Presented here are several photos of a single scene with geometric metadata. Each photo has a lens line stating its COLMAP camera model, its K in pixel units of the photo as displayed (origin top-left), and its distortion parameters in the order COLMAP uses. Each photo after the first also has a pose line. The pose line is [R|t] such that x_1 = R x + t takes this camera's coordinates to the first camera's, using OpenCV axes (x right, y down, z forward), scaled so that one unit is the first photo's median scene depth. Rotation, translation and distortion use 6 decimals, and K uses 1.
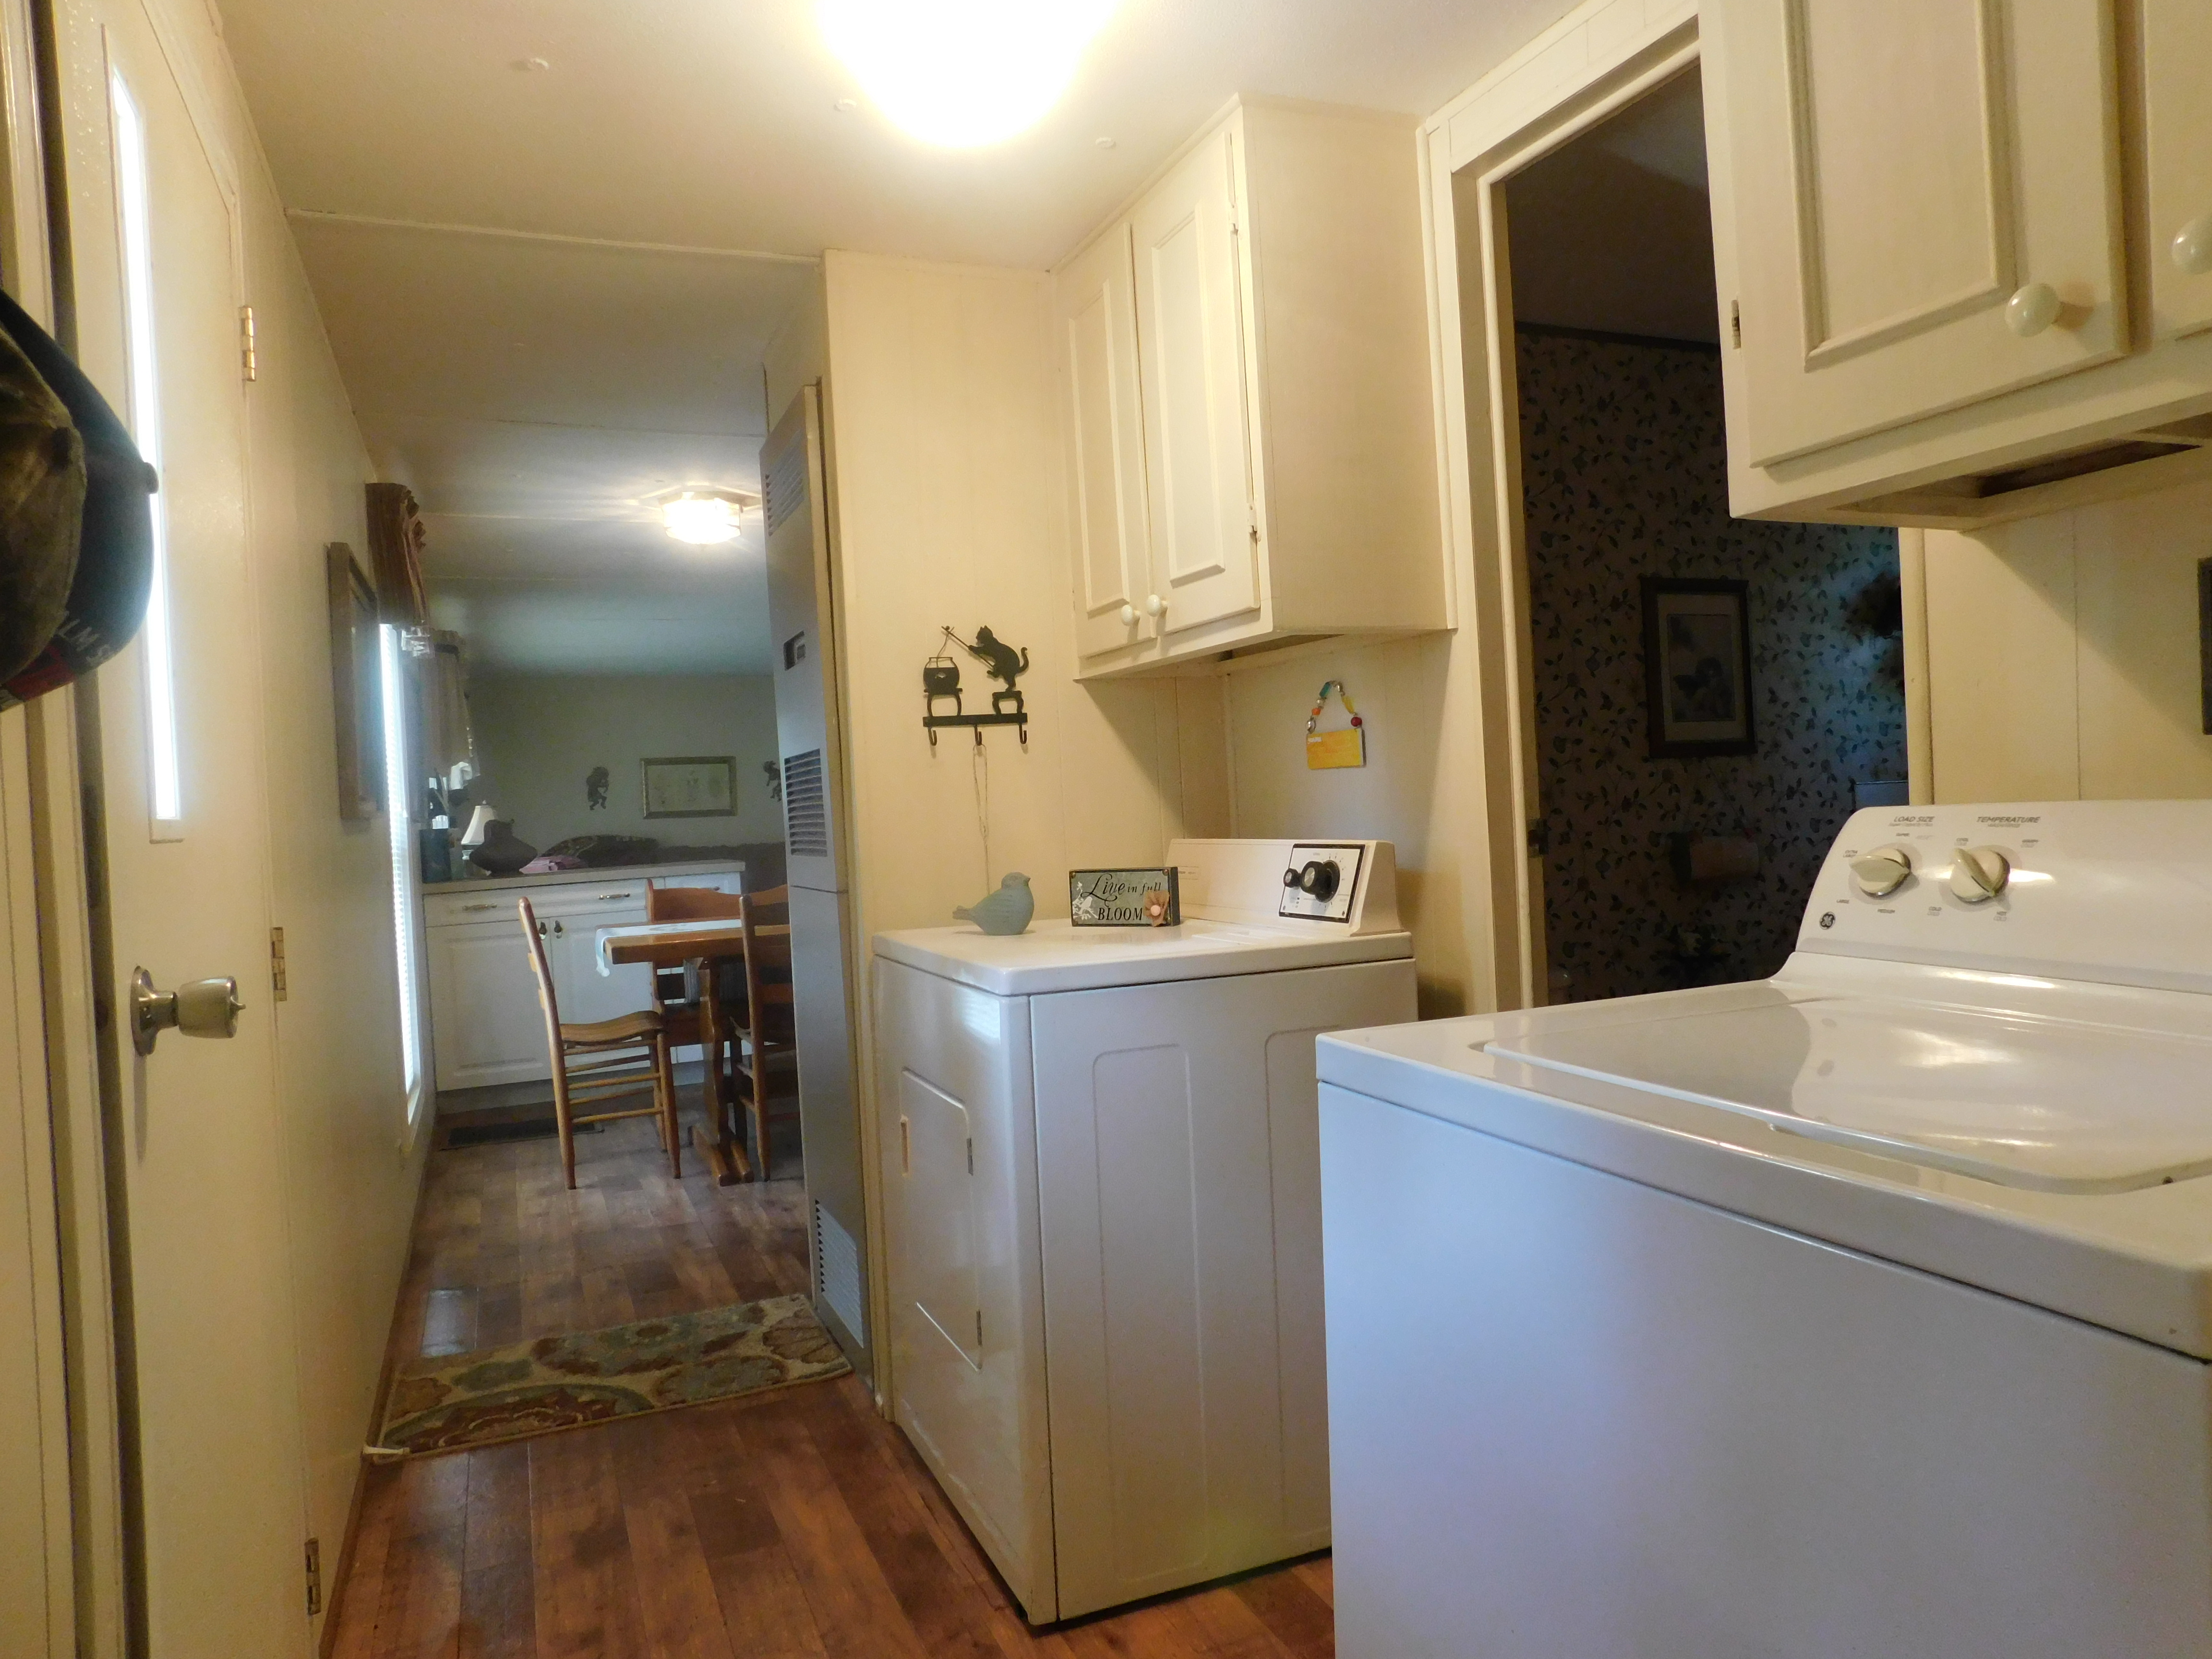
lens RADIAL K [[1458.2, 0, 1121.5], [0, 1458.2, 820.3], [0, 0, 1]] dist [-0.065769, 0.049022]
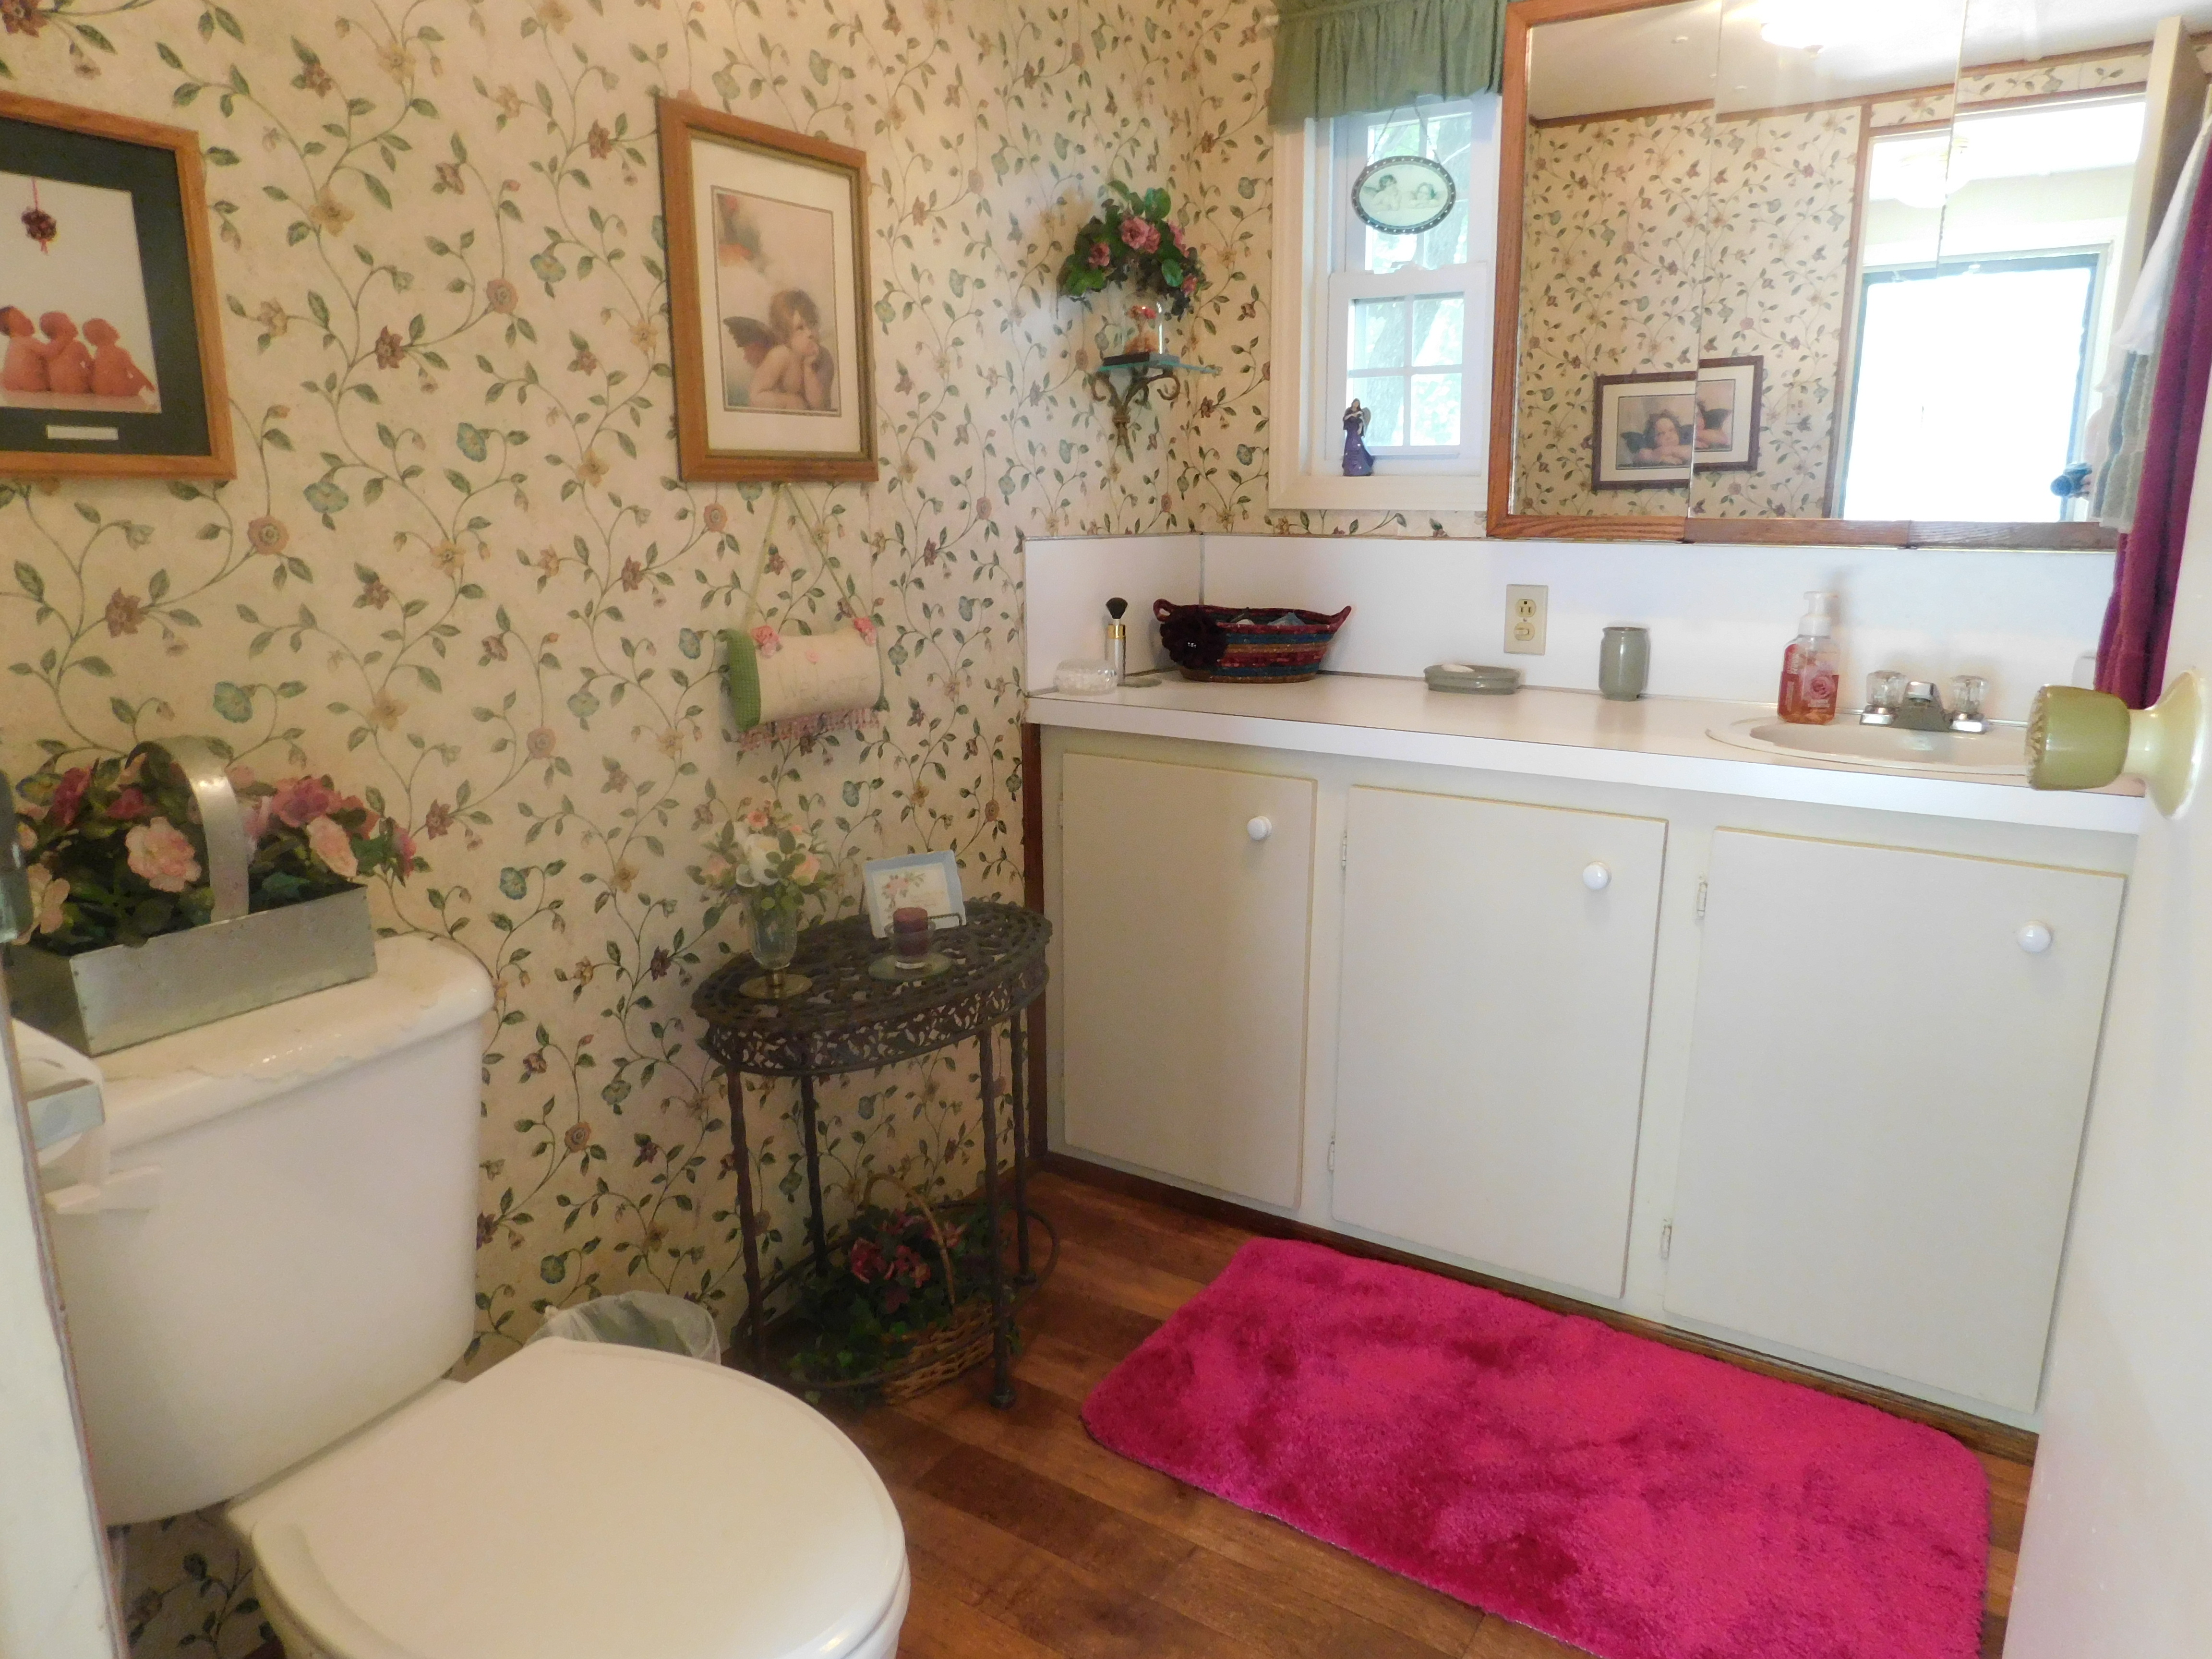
lens RADIAL K [[1458.2, 0, 1104.2], [0, 1458.2, 838.0], [0, 0, 1]] dist [-0.065769, 0.049022]
pose [[0.836391, -0.080140, 0.542244, 0.205864], [-0.030686, 0.980857, 0.192295, -0.022382], [-0.547274, -0.177473, 0.817921, 0.485077]]
